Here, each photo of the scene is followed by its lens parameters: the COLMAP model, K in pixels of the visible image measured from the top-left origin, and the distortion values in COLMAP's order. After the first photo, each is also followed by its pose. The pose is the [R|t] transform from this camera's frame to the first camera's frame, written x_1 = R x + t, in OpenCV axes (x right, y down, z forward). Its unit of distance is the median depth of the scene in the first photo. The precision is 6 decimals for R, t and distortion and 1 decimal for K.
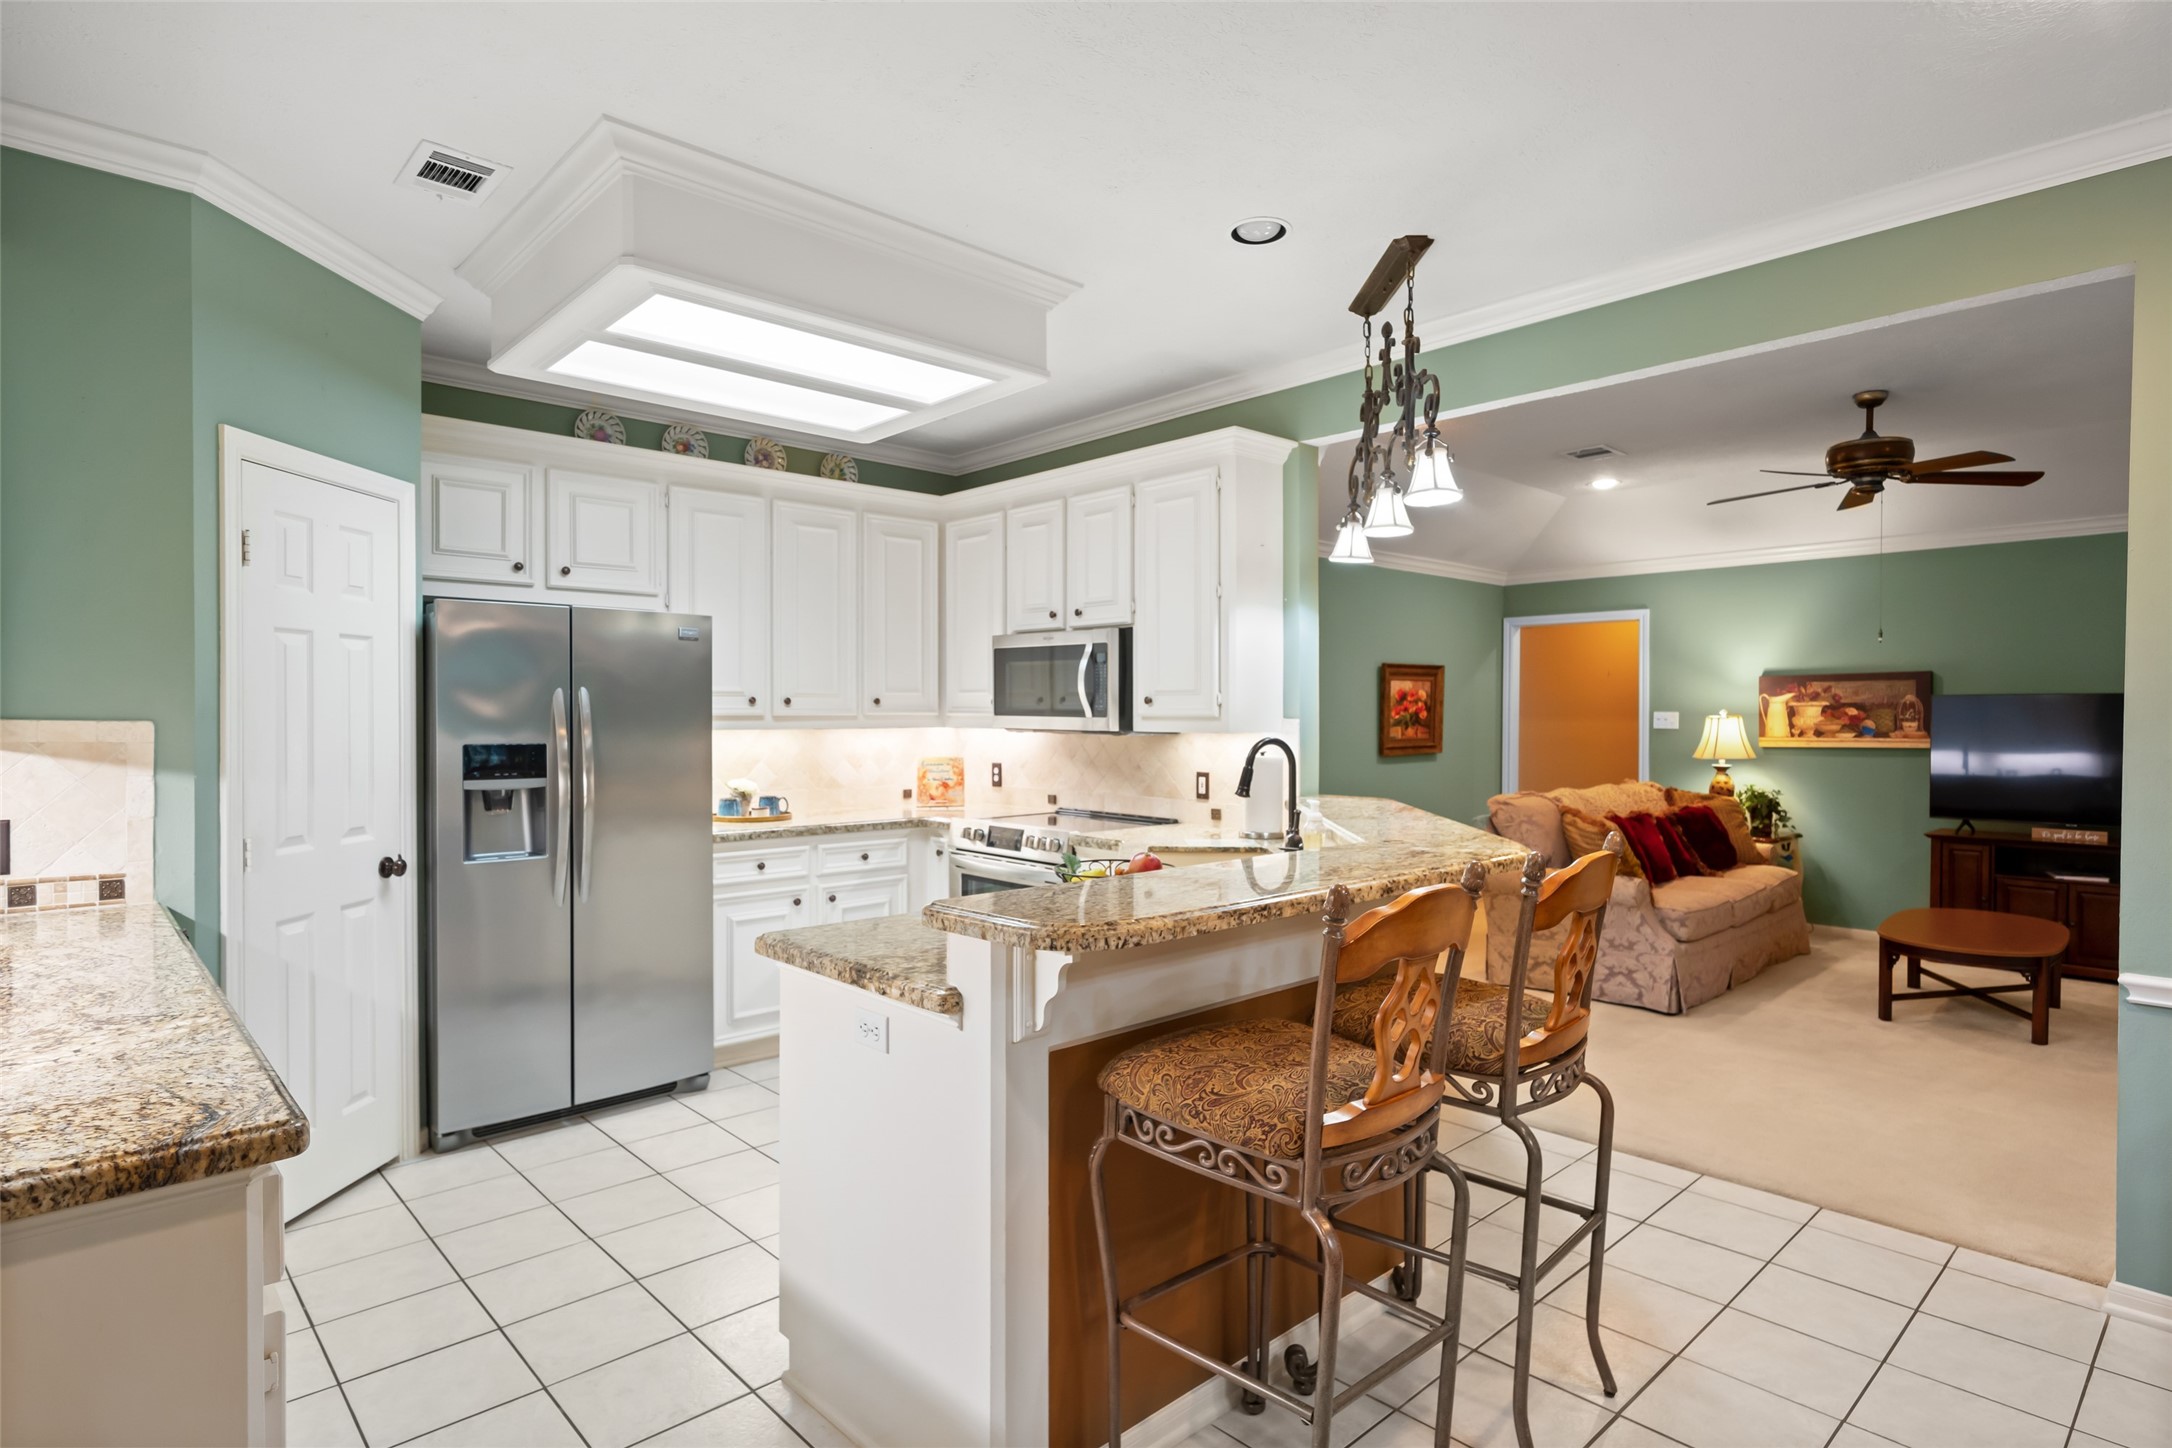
lens RADIAL K [[1131.5, 0, 1091.8], [0, 1131.5, 725.8], [0, 0, 1]] dist [0.007144, -0.001488]
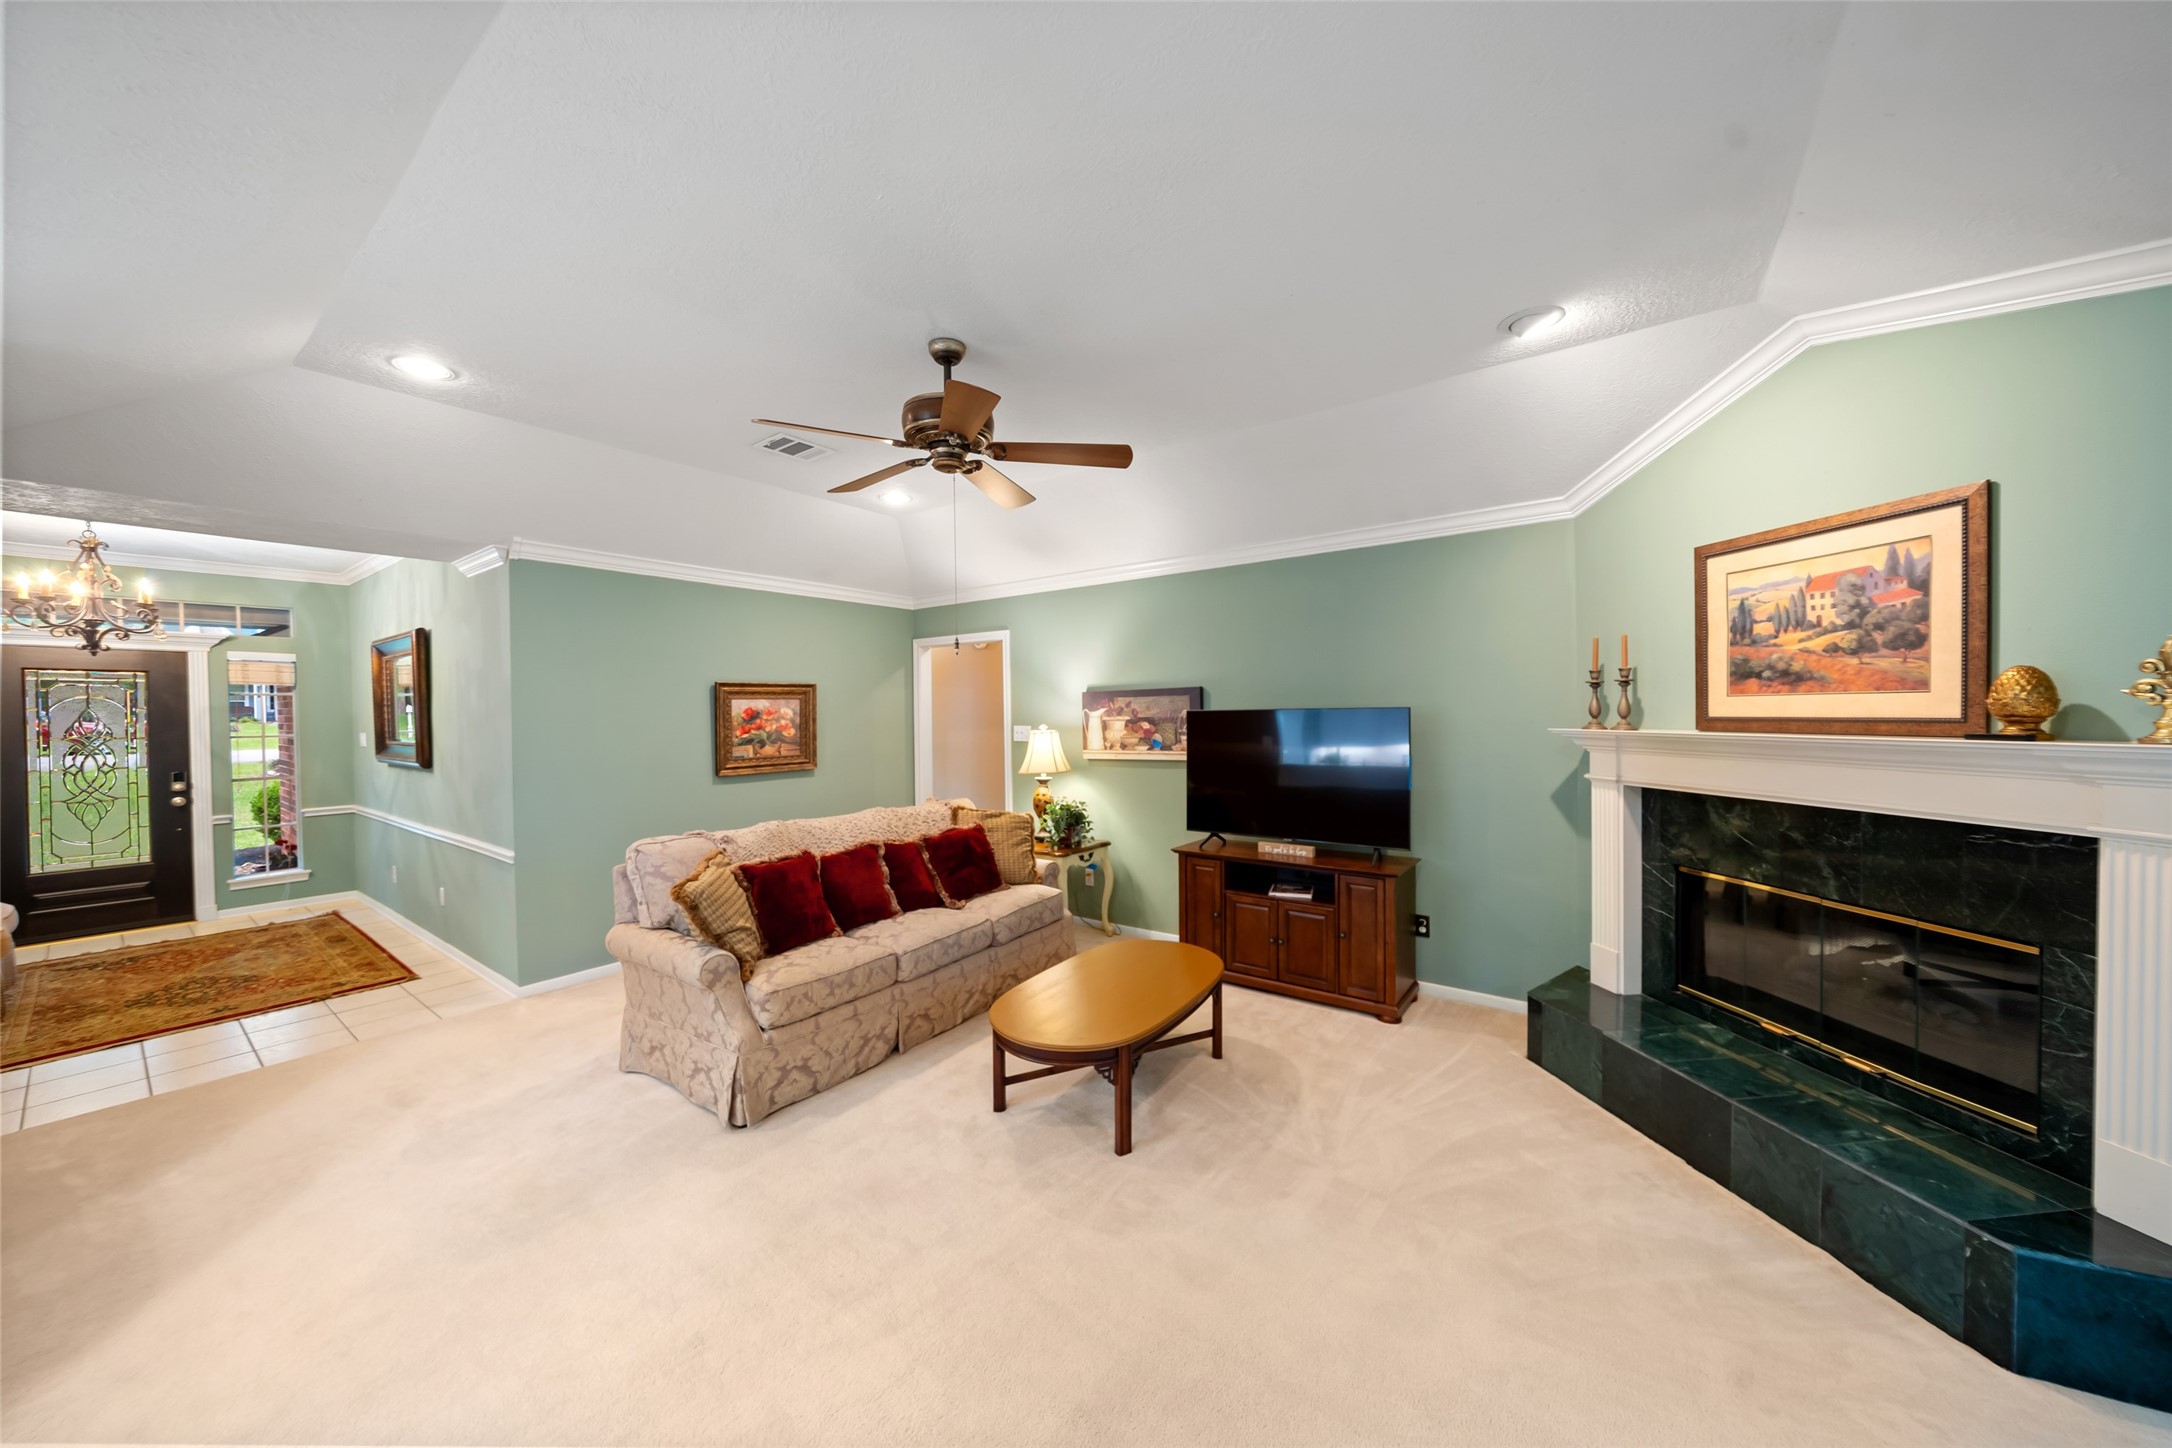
lens RADIAL K [[749.1, 0, 1088.0], [0, 749.1, 723.4], [0, 0, 1]] dist [-0.005794, 0.000206]
pose [[0.982271, -0.017296, 0.186669, 0.497413], [0.016767, 0.999850, 0.004410, -0.018846], [-0.186717, -0.001202, 0.982413, 0.335985]]
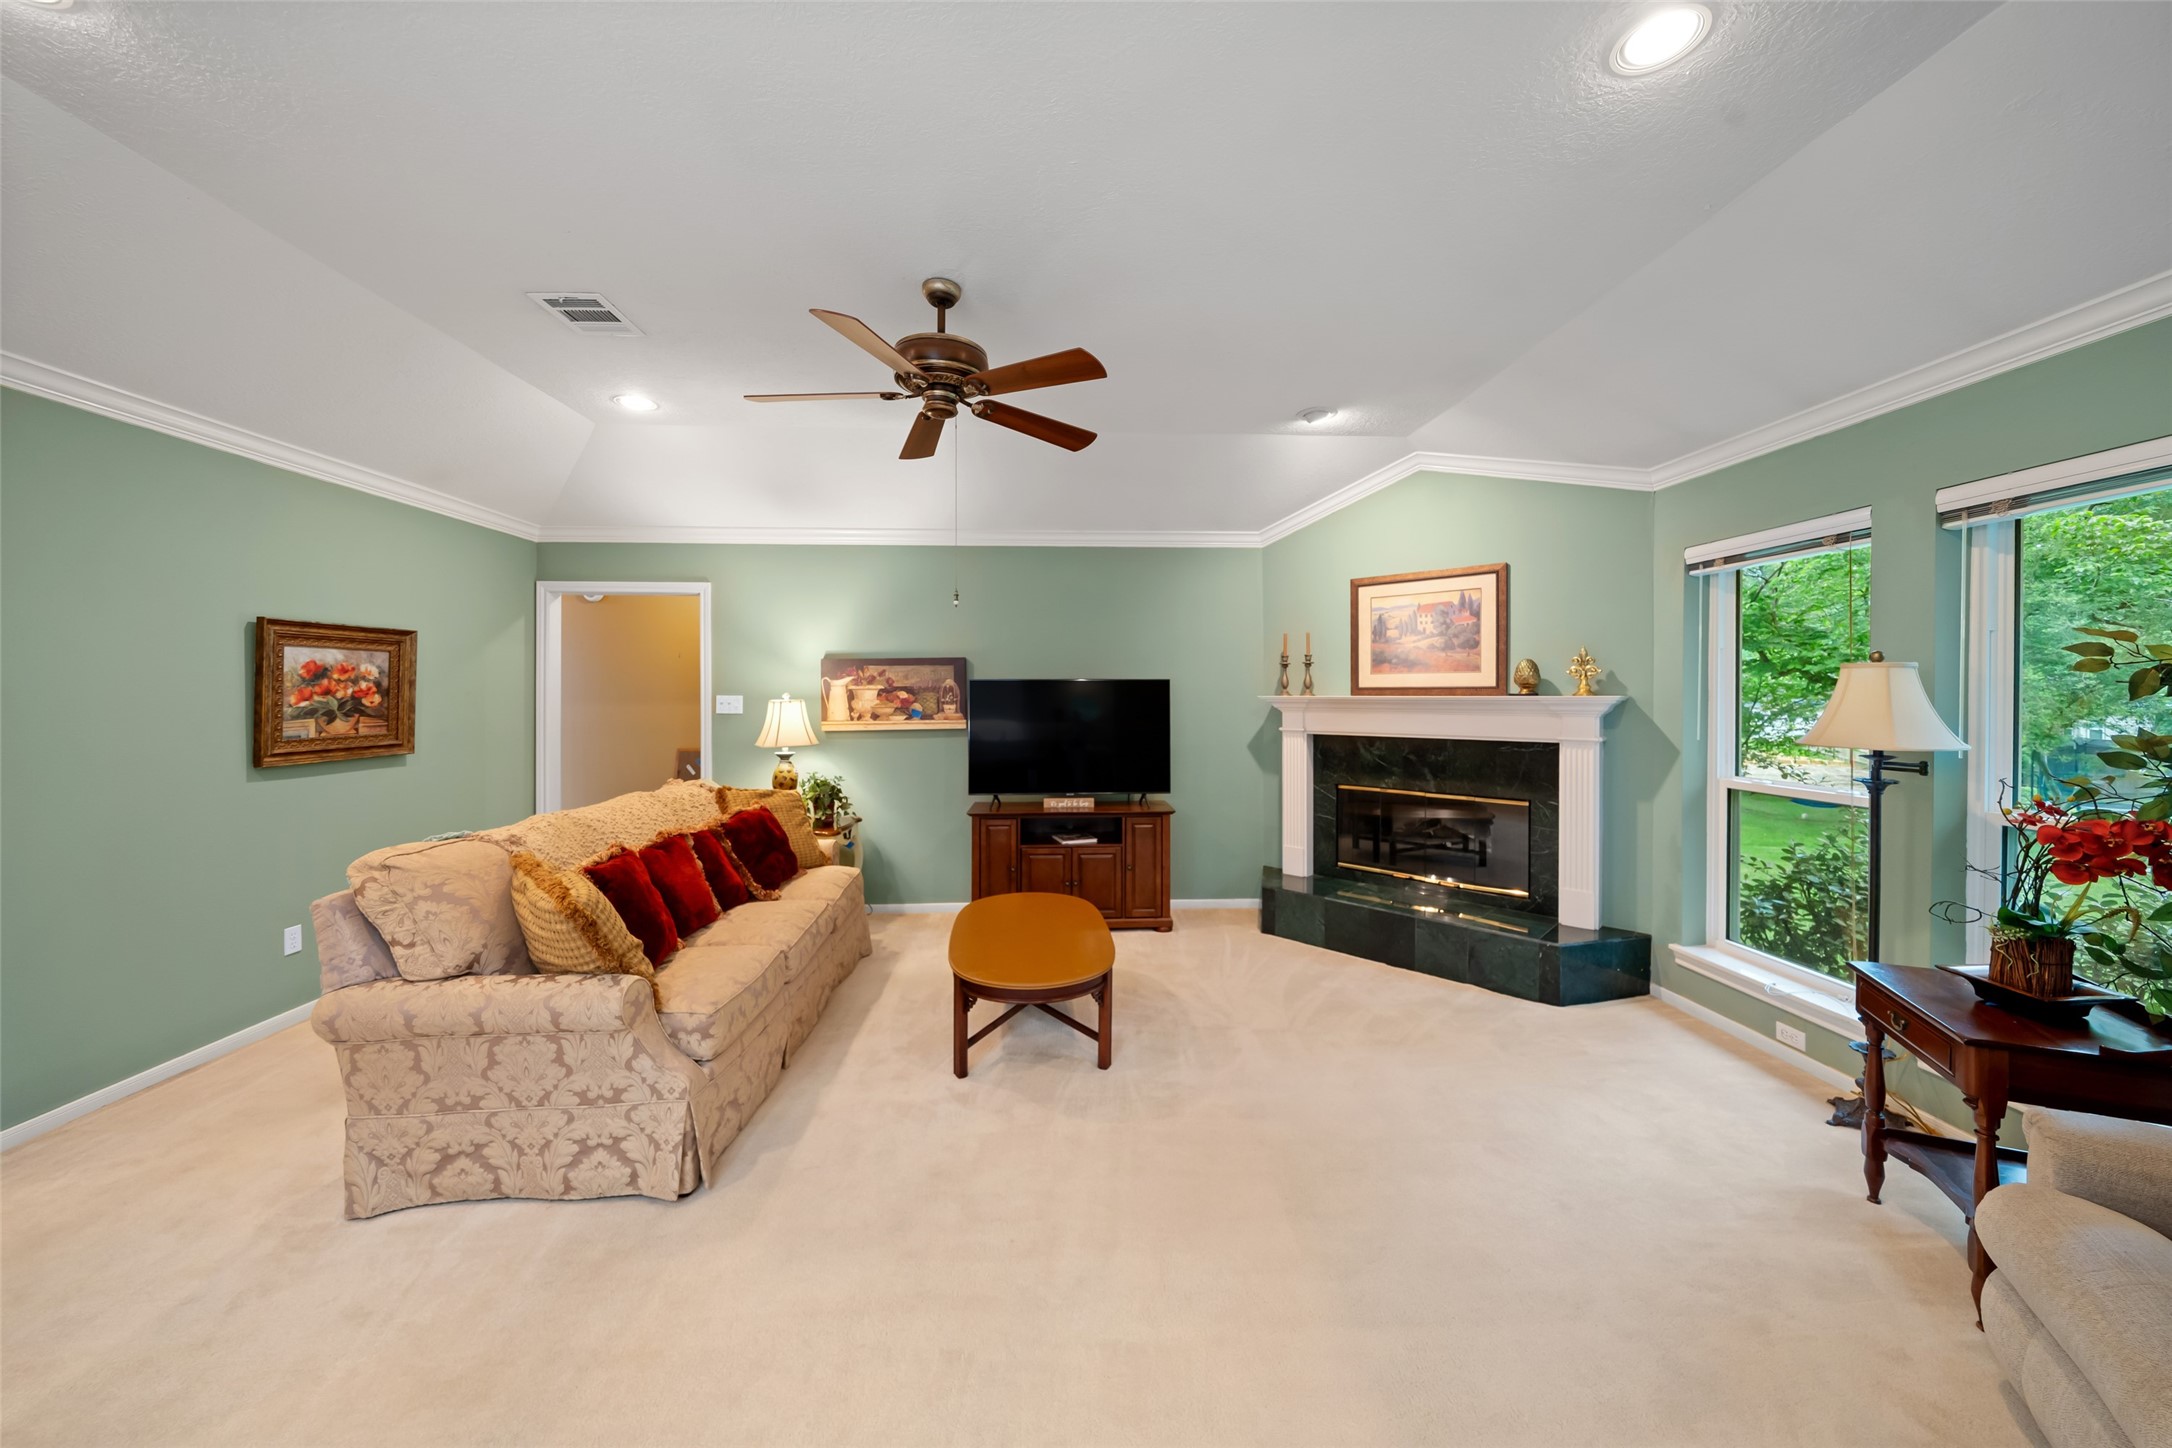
lens RADIAL K [[749.1, 0, 1095.4], [0, 749.1, 697.9], [0, 0, 1]] dist [-0.005794, 0.000206]
pose [[0.641538, -0.004478, 0.767078, 0.262806], [0.010689, 0.999938, -0.003102, -0.005981], [-0.767017, 0.010189, 0.641546, 0.434410]]
